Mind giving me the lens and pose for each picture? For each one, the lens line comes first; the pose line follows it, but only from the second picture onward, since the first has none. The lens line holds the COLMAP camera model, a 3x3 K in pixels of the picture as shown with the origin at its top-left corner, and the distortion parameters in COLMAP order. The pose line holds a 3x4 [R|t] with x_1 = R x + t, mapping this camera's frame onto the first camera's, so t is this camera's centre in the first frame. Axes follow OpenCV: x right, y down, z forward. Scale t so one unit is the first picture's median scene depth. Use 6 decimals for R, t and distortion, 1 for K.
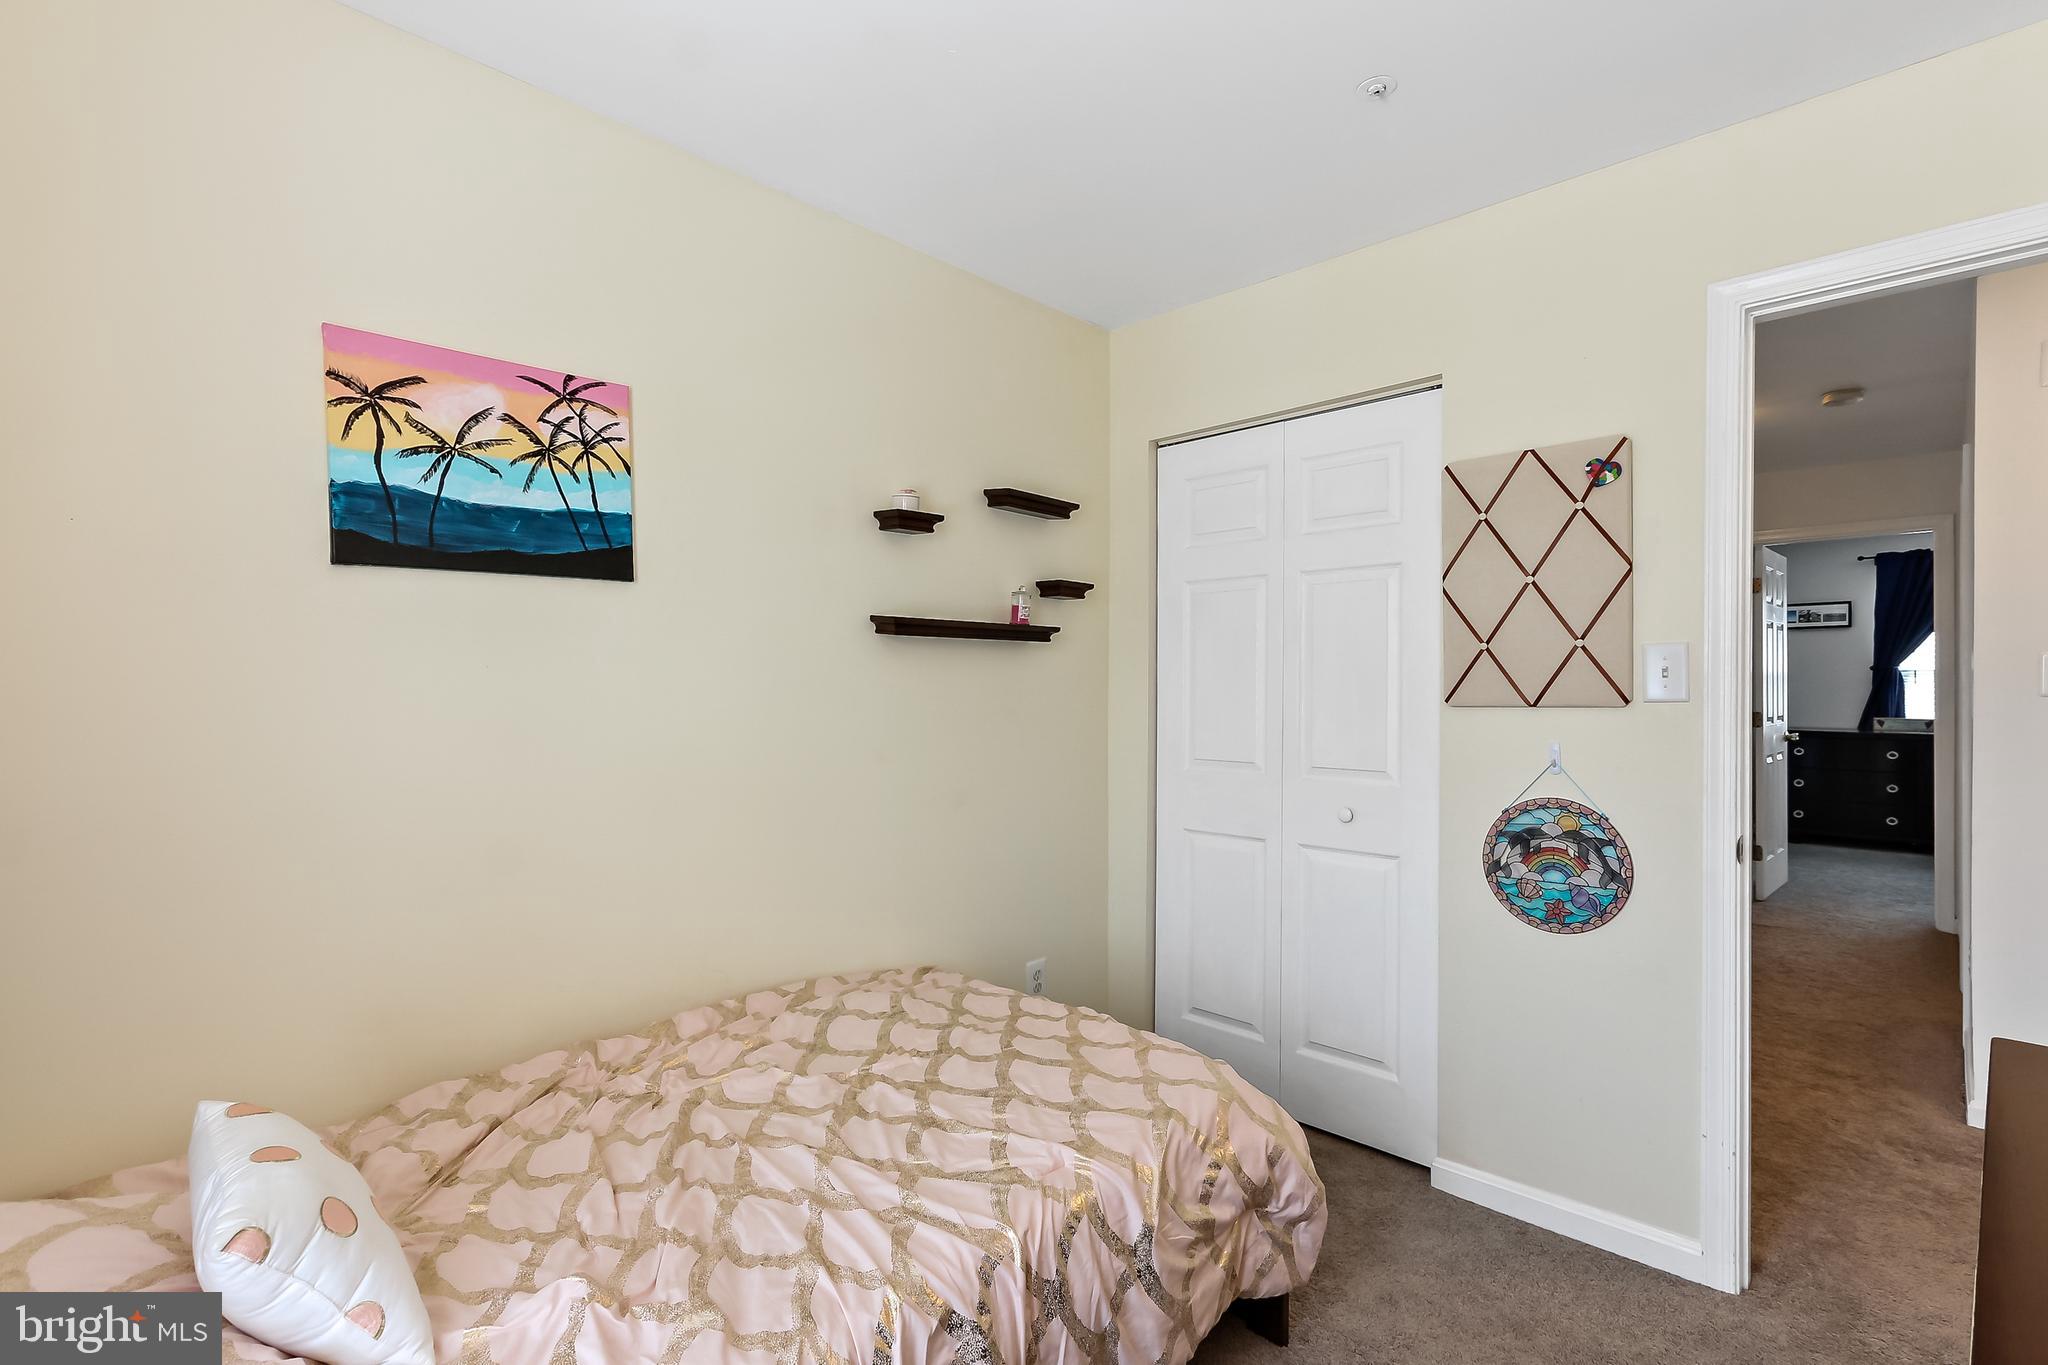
lens RADIAL K [[957.3, 0, 1020.3], [0, 957.3, 700.2], [0, 0, 1]] dist [0.003677, 0.000205]
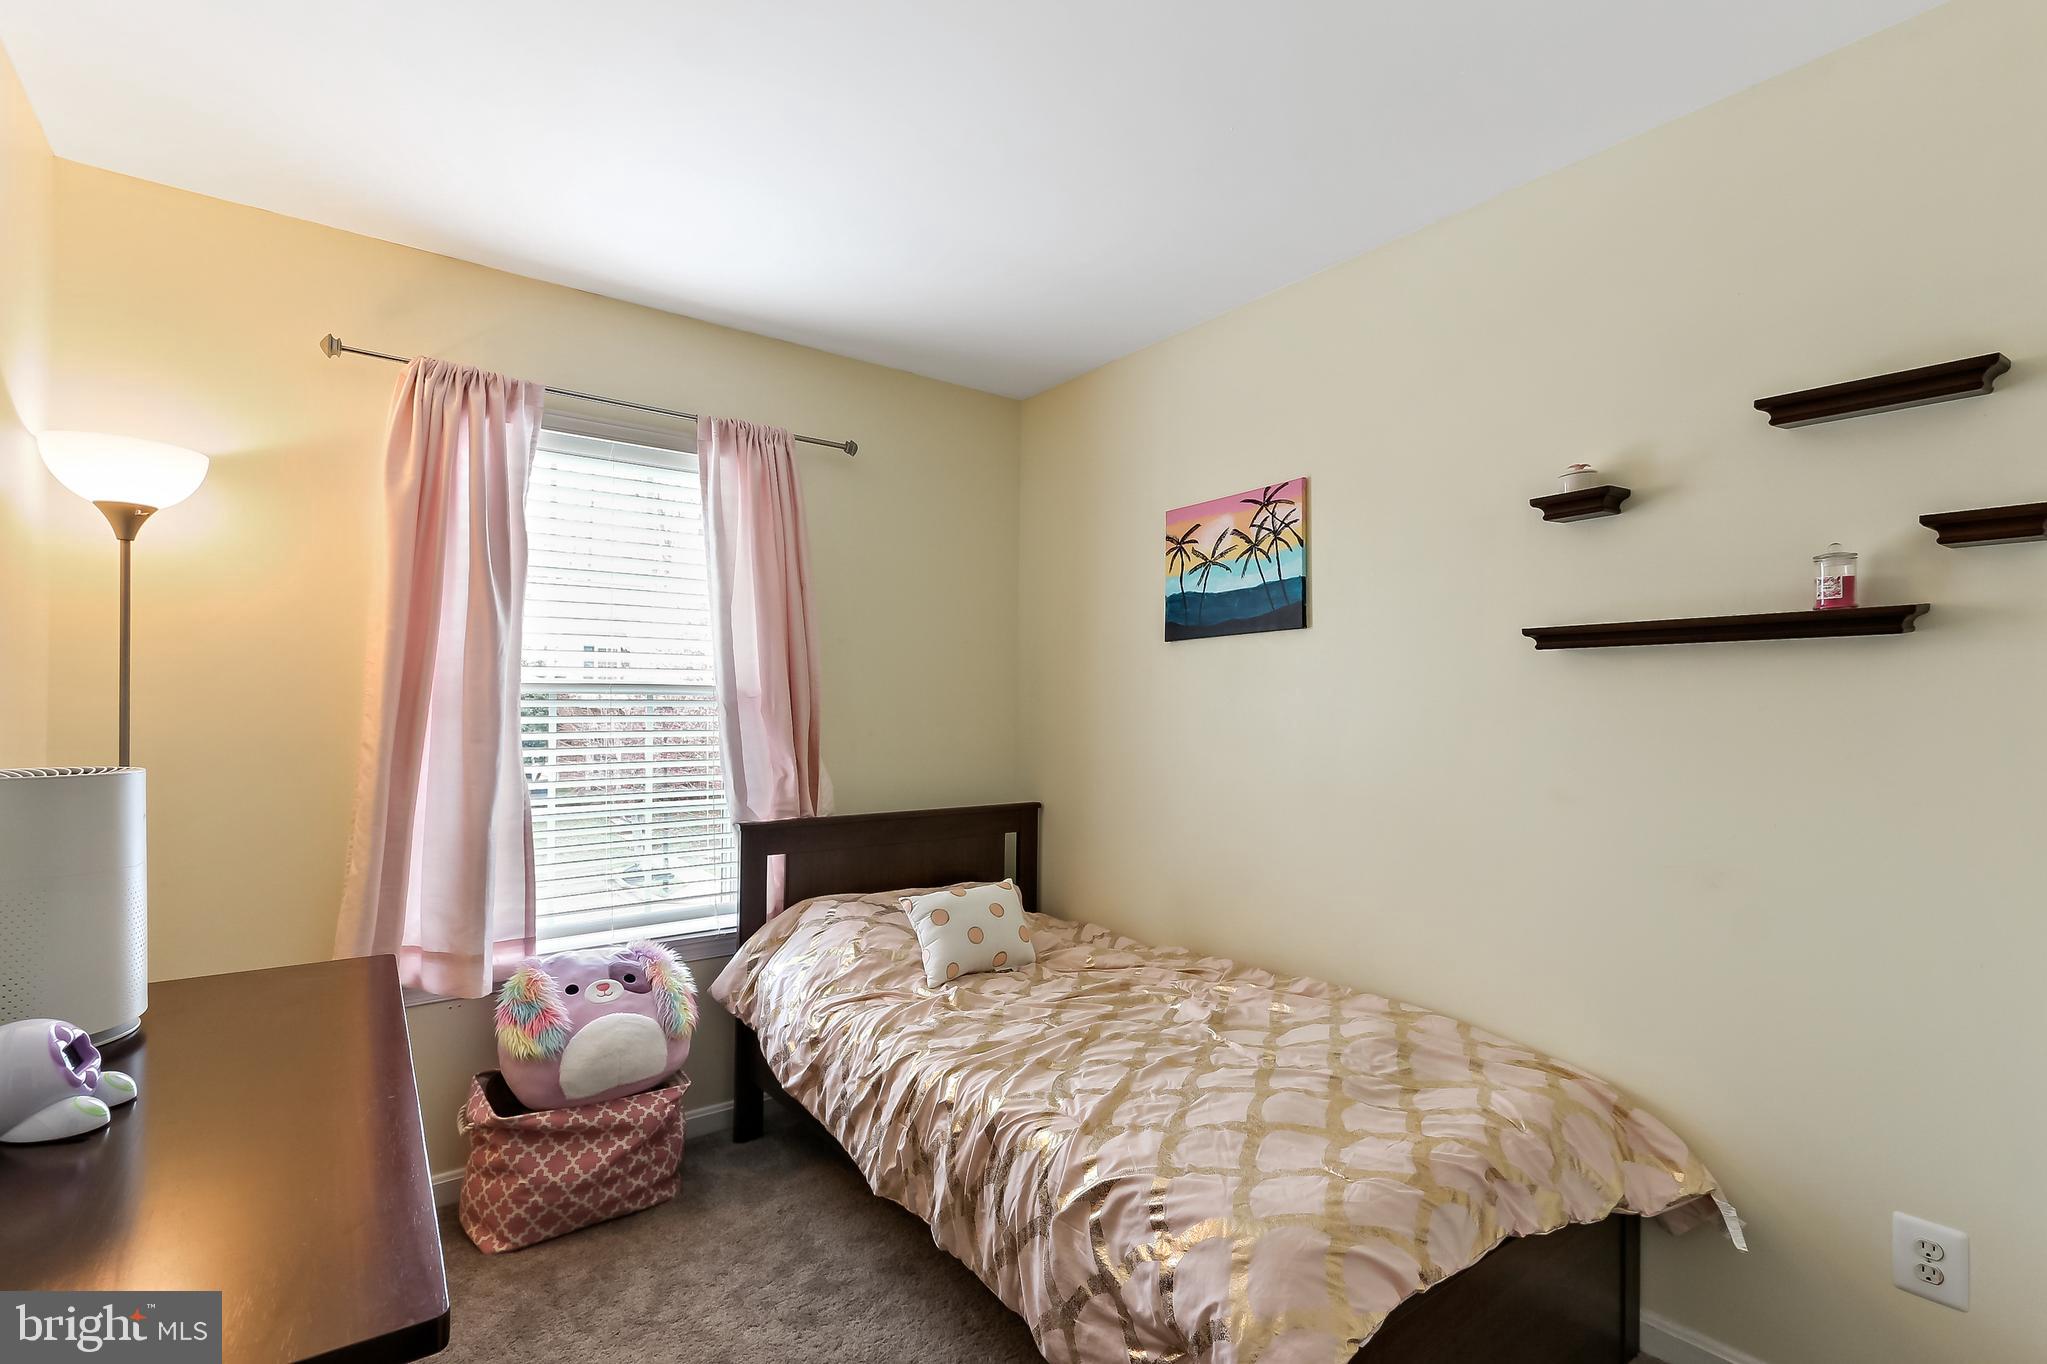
lens RADIAL K [[956.8, 0, 1057.1], [0, 956.8, 698.6], [0, 0, 1]] dist [0.003677, 0.000205]
pose [[-0.133913, -0.009643, -0.990946, 0.965982], [-0.020106, 0.999773, -0.007012, -0.014774], [0.990789, 0.018985, -0.134076, 0.901621]]
